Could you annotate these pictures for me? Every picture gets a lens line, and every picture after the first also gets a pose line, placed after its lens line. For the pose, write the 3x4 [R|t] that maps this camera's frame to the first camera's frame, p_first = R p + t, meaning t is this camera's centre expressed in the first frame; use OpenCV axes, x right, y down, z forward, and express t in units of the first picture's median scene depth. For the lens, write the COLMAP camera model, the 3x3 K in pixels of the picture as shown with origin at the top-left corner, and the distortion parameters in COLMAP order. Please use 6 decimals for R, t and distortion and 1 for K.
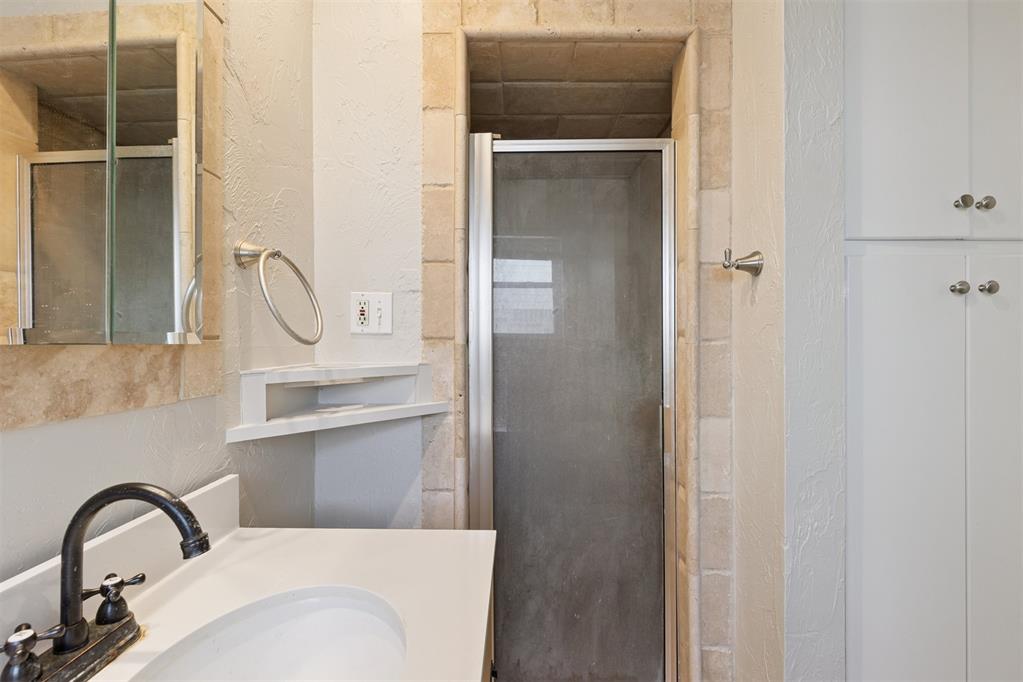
lens RADIAL K [[461.0, 0, 513.3], [0, 461.0, 337.7], [0, 0, 1]] dist [0.000948, -0.000053]
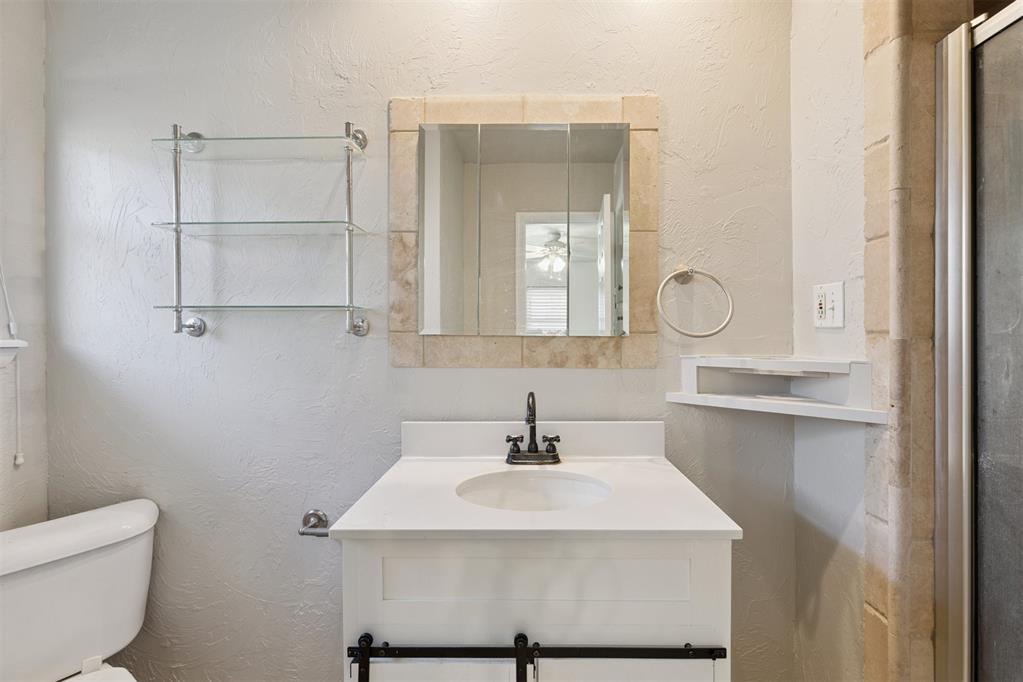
lens RADIAL K [[461.0, 0, 513.3], [0, 461.0, 337.7], [0, 0, 1]] dist [0.000948, -0.000053]
pose [[-0.010624, 0.010998, -0.999883, 0.654998], [0.005804, 0.999923, 0.010936, -0.001552], [0.999927, -0.005687, -0.010687, 0.367016]]
